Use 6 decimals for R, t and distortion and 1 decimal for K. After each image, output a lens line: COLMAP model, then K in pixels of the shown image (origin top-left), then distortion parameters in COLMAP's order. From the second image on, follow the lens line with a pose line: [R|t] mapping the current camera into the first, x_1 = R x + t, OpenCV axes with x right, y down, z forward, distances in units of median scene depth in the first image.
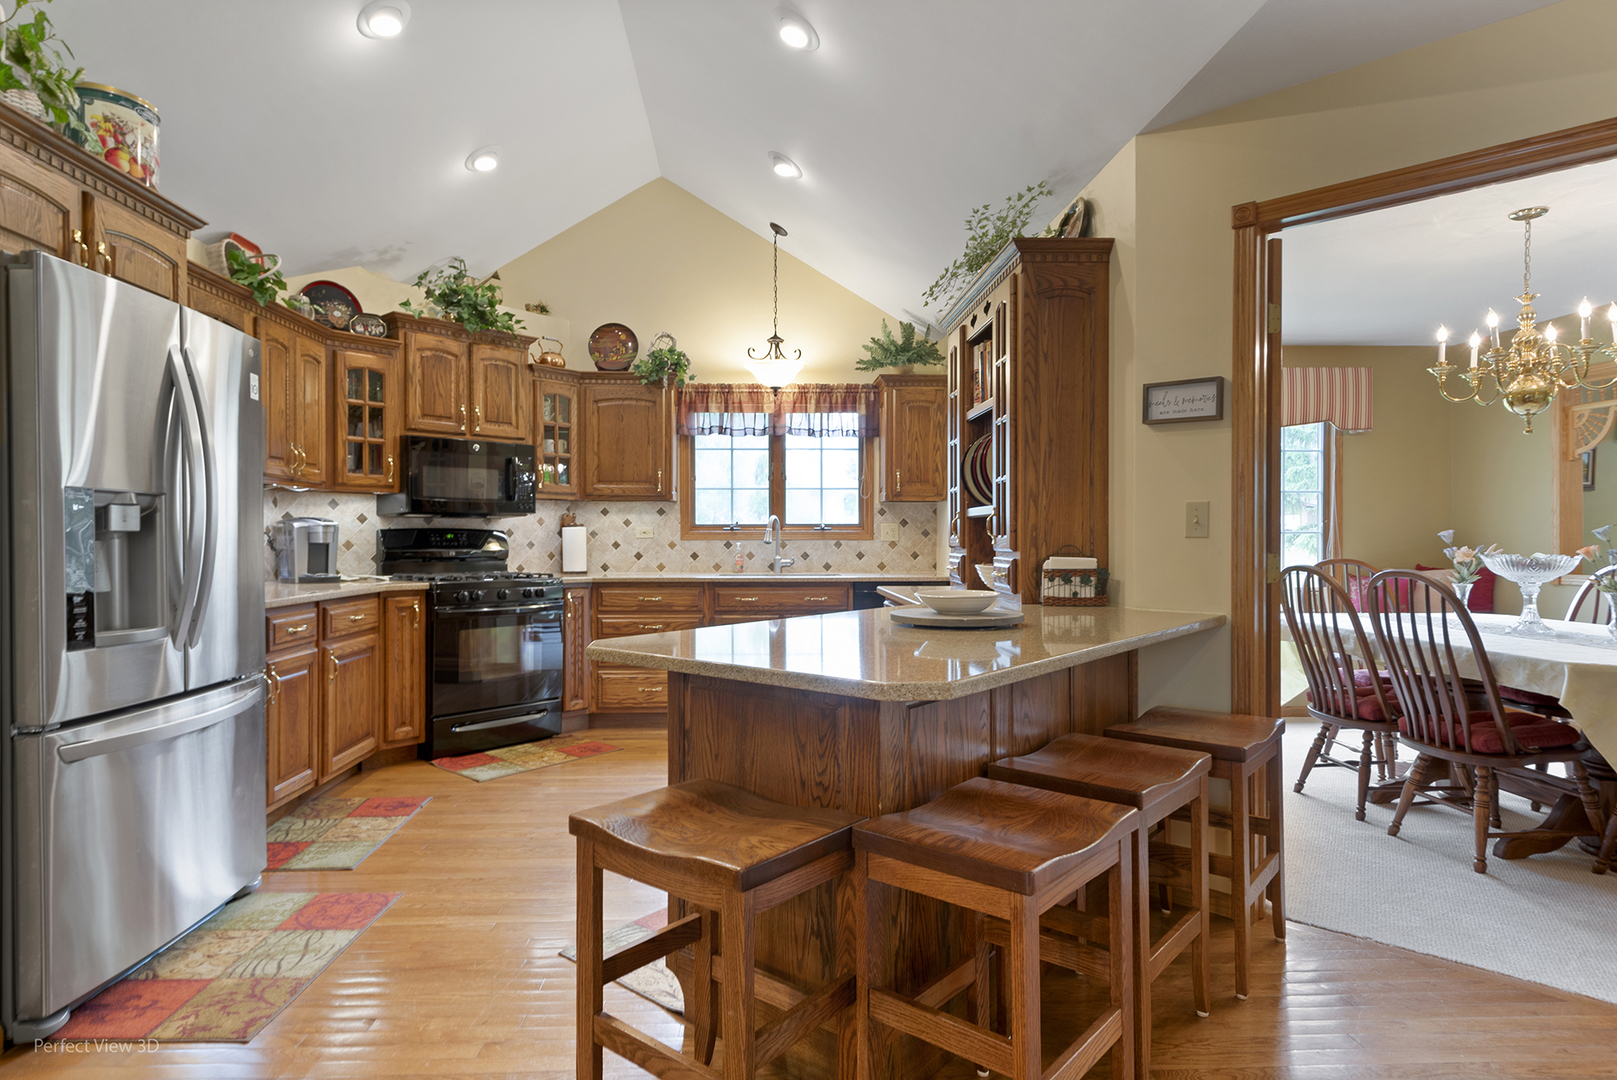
lens RADIAL K [[899.8, 0, 809.4], [0, 899.8, 539.3], [0, 0, 1]] dist [0.013741, 0.001446]
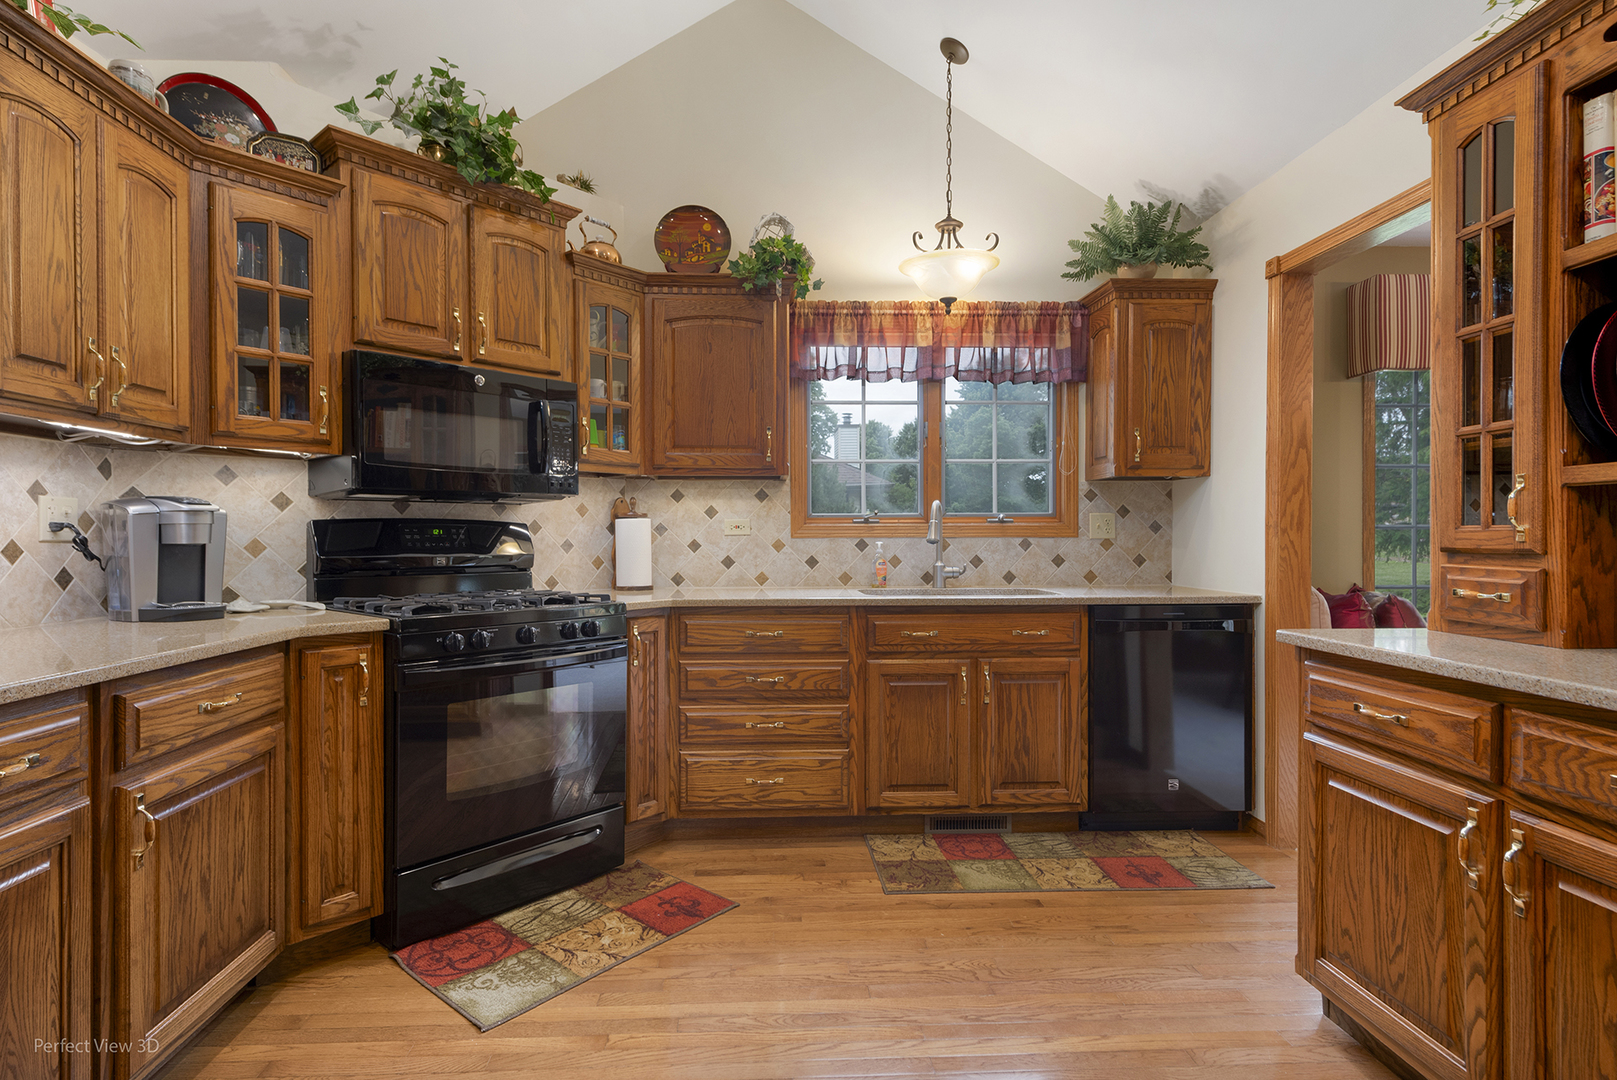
lens RADIAL K [[838.7, 0, 803.2], [0, 838.7, 540.0], [0, 0, 1]] dist [0.009731, -0.002420]
pose [[0.999997, -0.002128, -0.001432, -0.148642], [0.002131, 0.999994, 0.002691, 0.000662], [0.001426, -0.002694, 0.999995, 0.425248]]
